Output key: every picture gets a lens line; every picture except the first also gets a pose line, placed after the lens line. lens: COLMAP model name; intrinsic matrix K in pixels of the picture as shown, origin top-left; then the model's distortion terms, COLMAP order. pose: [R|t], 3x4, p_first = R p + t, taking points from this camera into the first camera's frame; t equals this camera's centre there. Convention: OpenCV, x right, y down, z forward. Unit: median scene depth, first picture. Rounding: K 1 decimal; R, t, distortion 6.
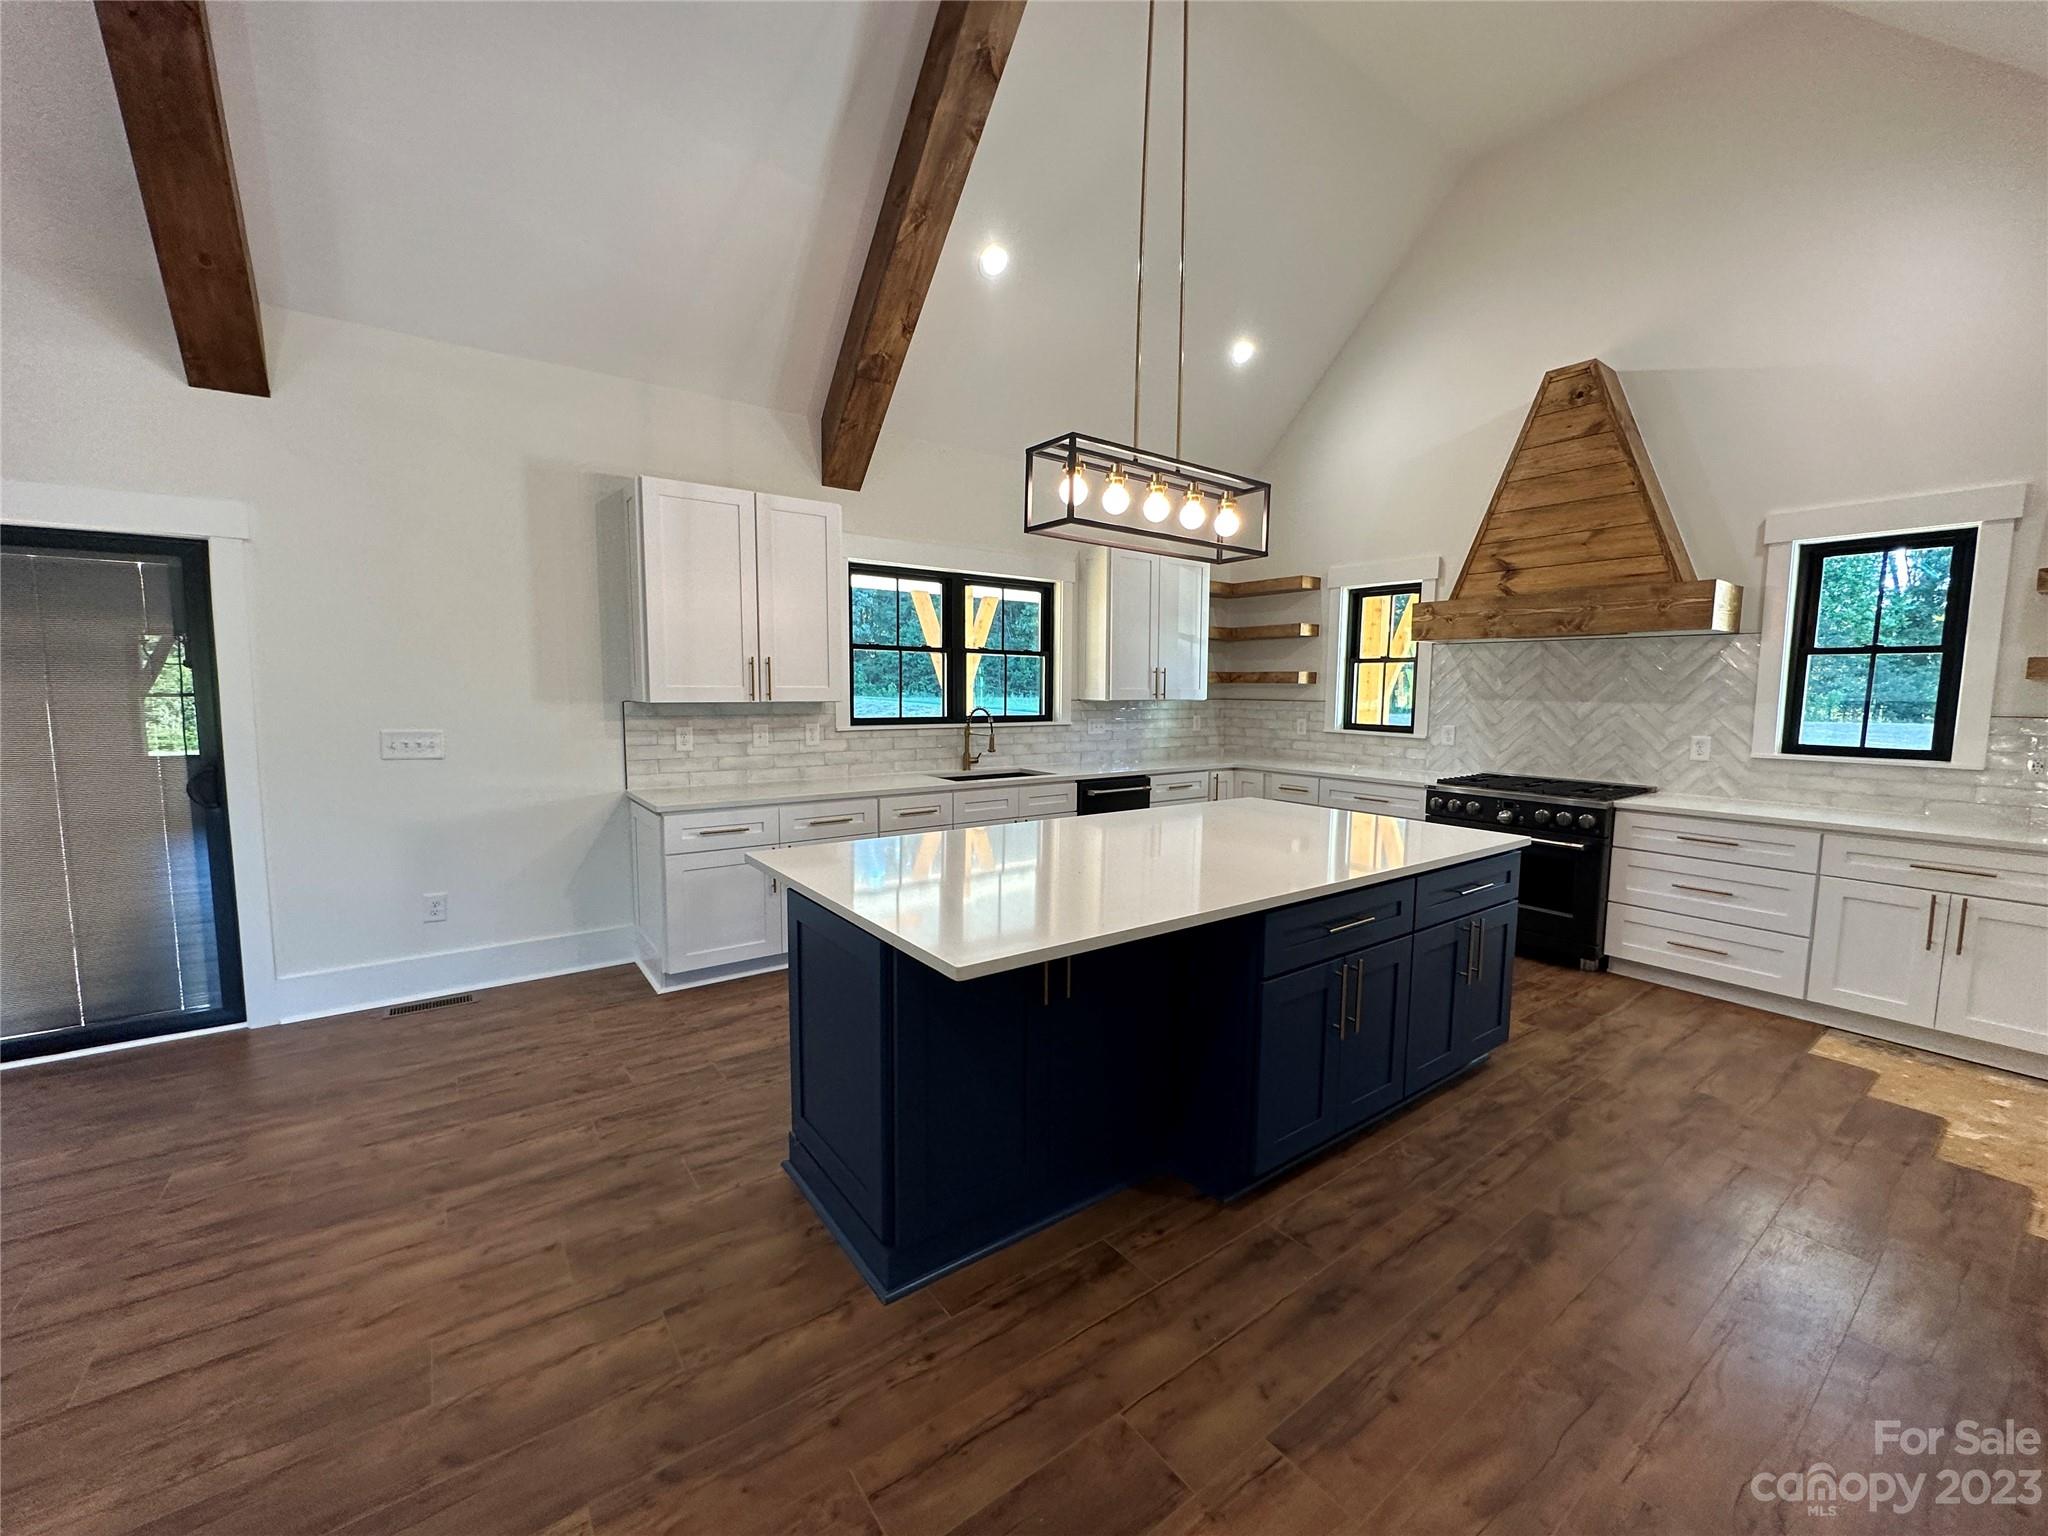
lens RADIAL K [[817.6, 0, 1025.2], [0, 817.6, 766.4], [0, 0, 1]] dist [0.000081, 0.000817]
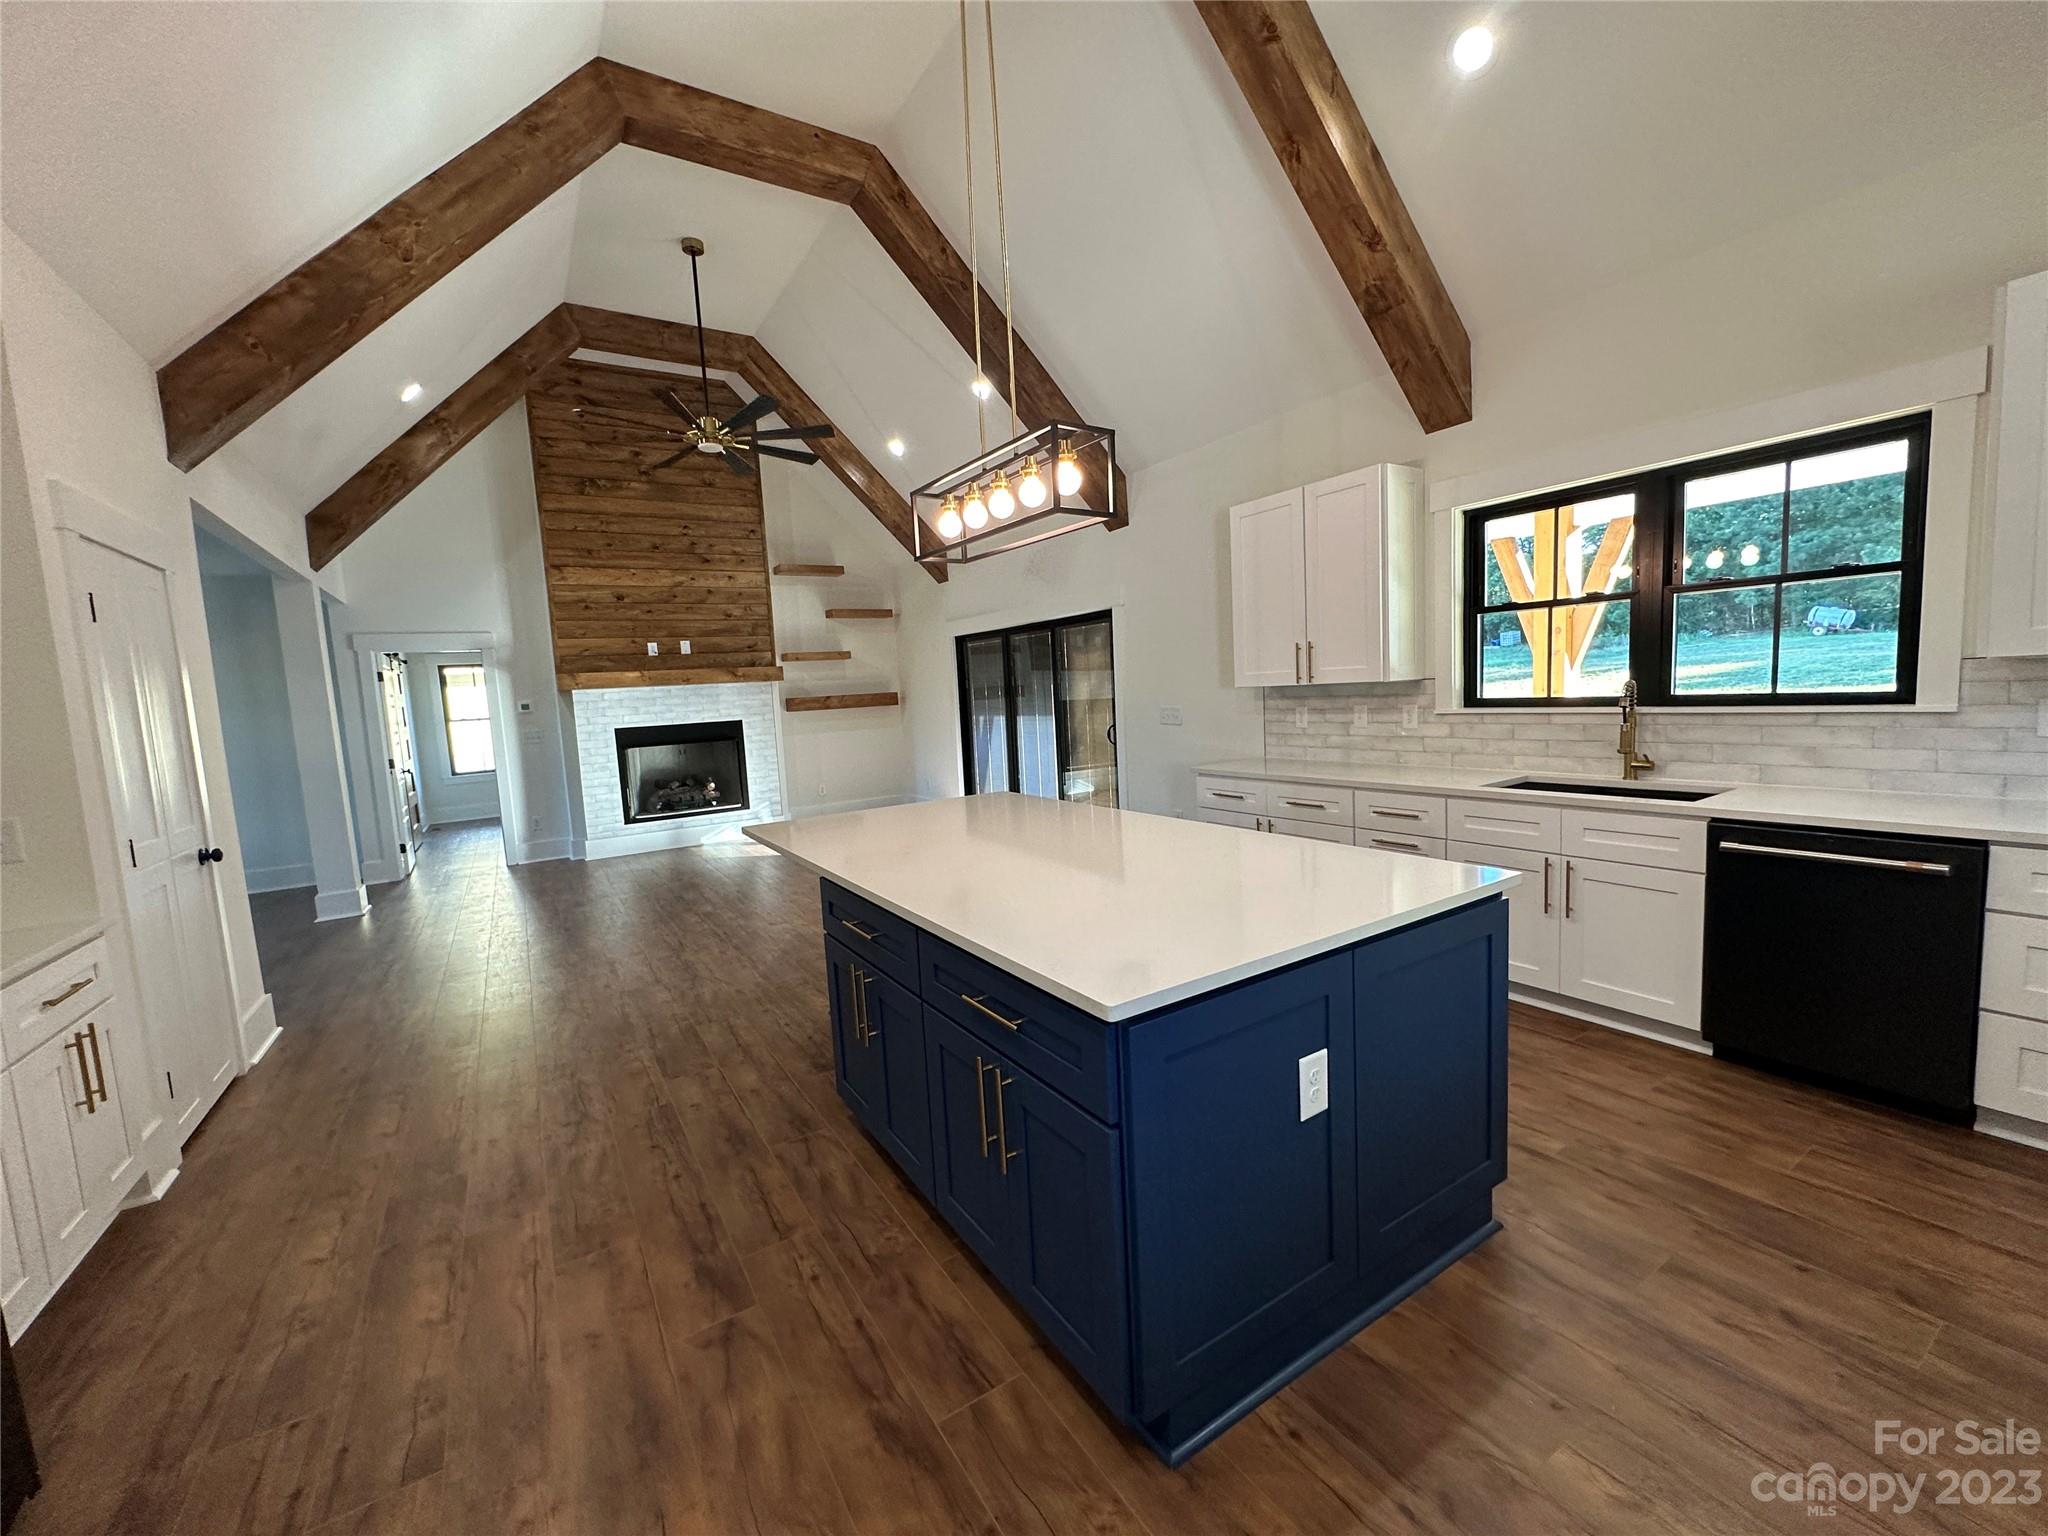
lens RADIAL K [[817.6, 0, 1025.2], [0, 817.6, 766.4], [0, 0, 1]] dist [0.000081, 0.000817]
pose [[-0.069314, 0.092163, -0.993329, 0.723566], [-0.043319, 0.994506, 0.095295, -0.055662], [0.996654, 0.049635, -0.064941, 0.675756]]
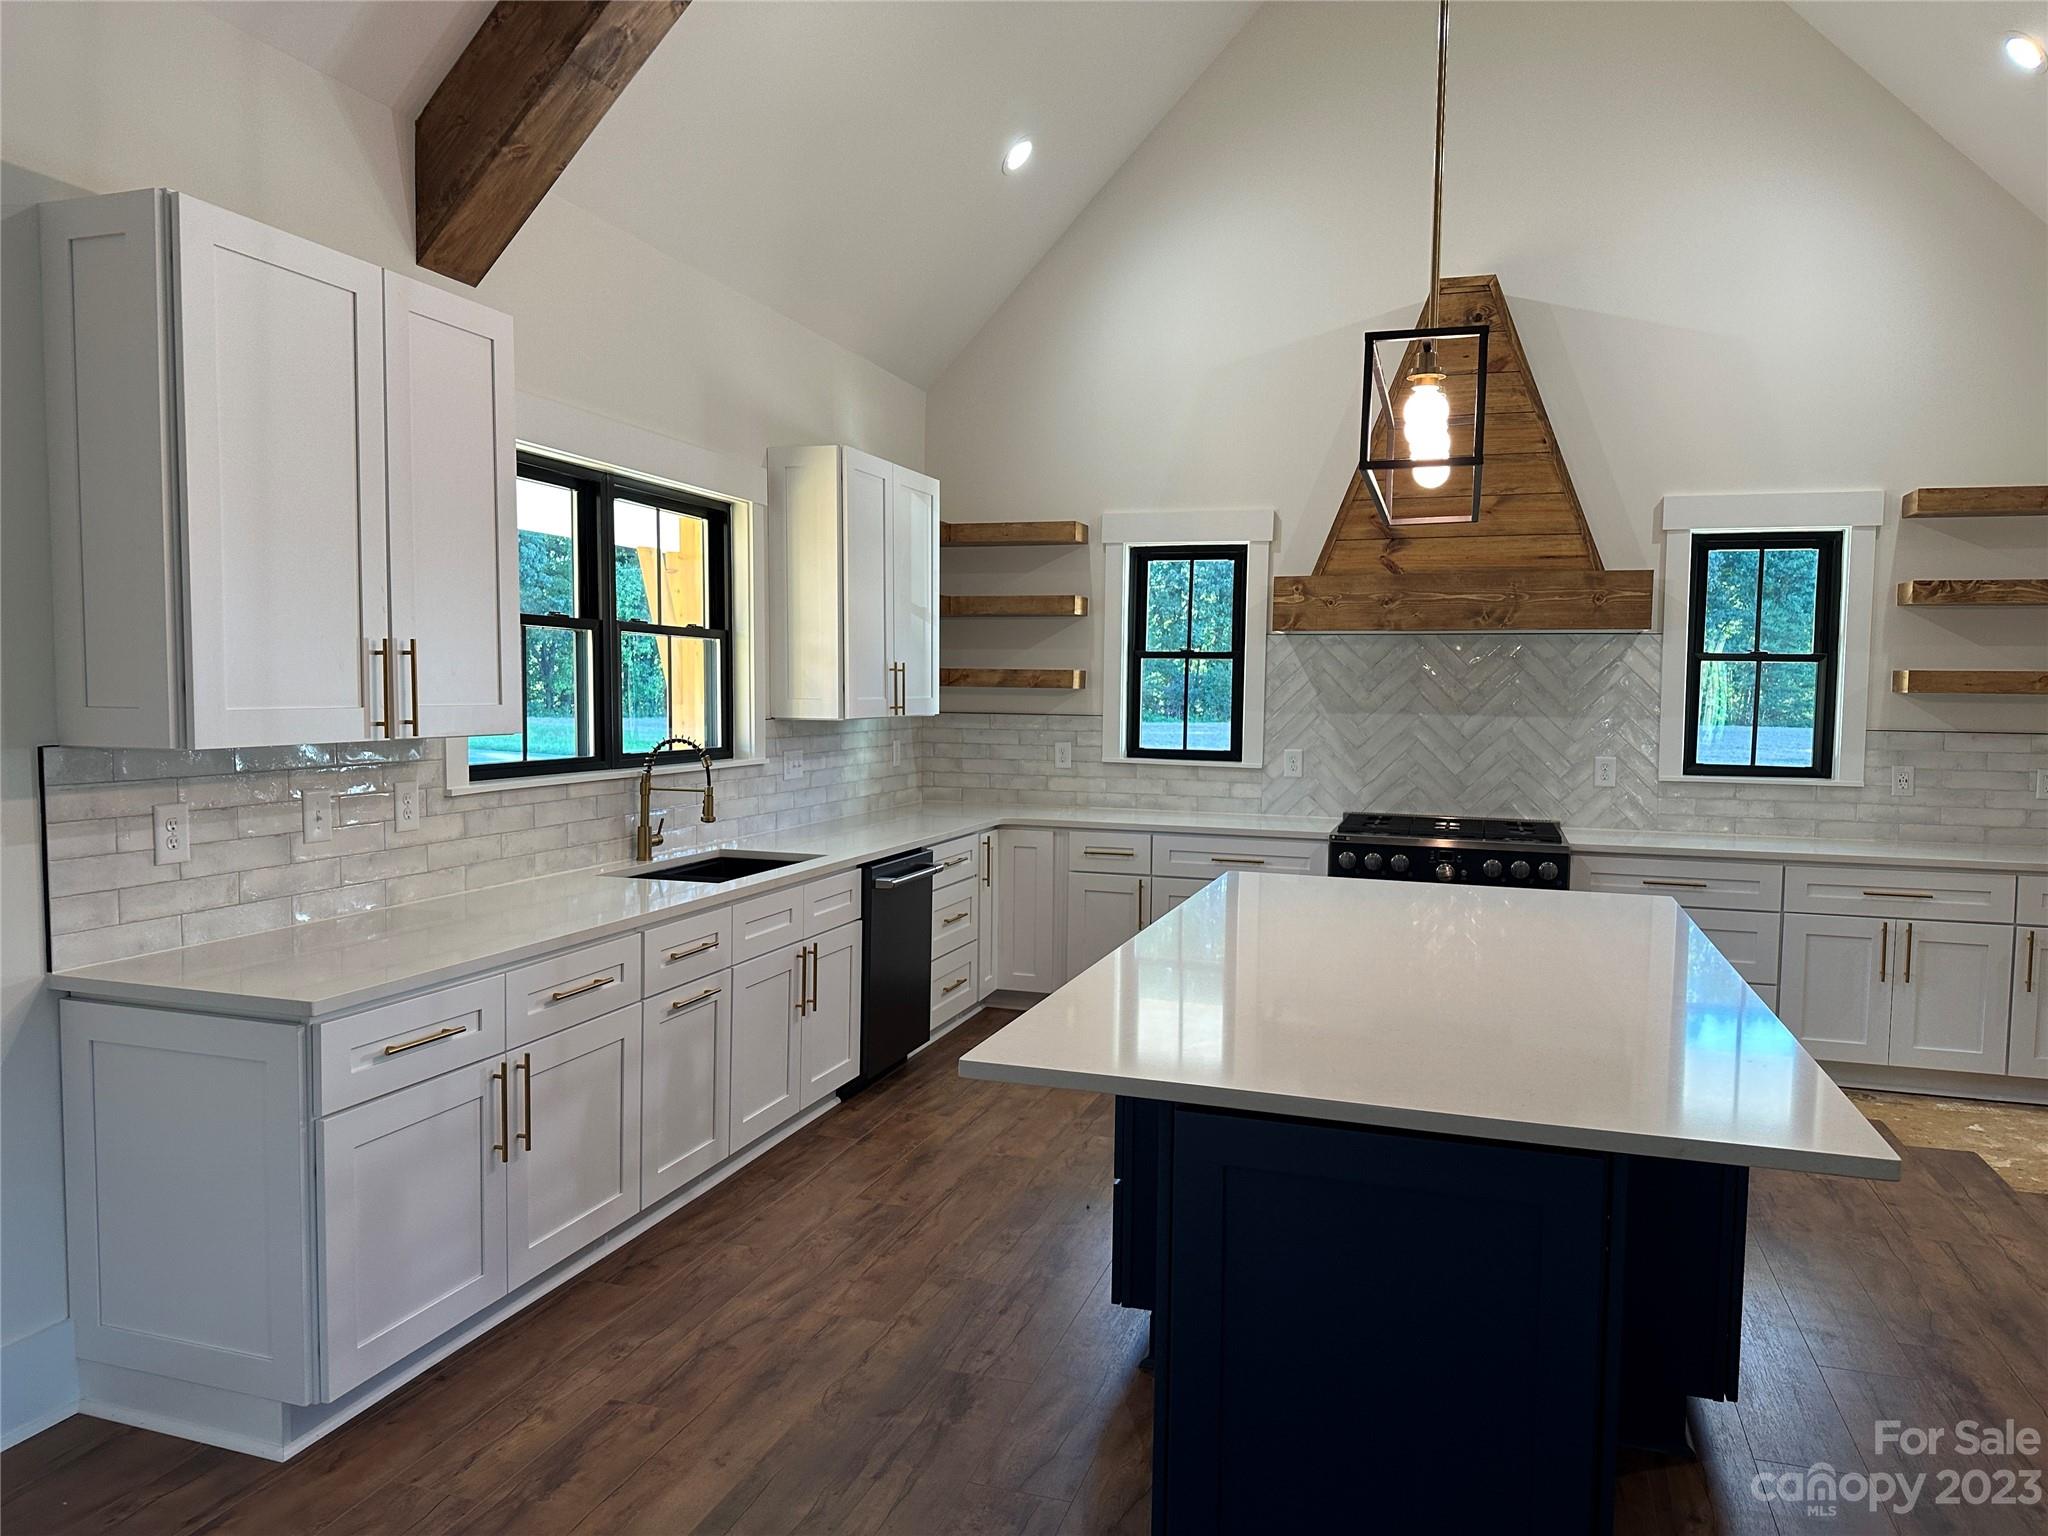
lens RADIAL K [[1421.0, 0, 1015.4], [0, 1421.0, 777.9], [0, 0, 1]] dist [0.095893, -0.132098]
pose [[0.814441, -0.036911, 0.579071, -0.477554], [0.050657, 0.998687, -0.007588, -0.033884], [-0.578030, 0.035514, 0.815242, 0.161006]]
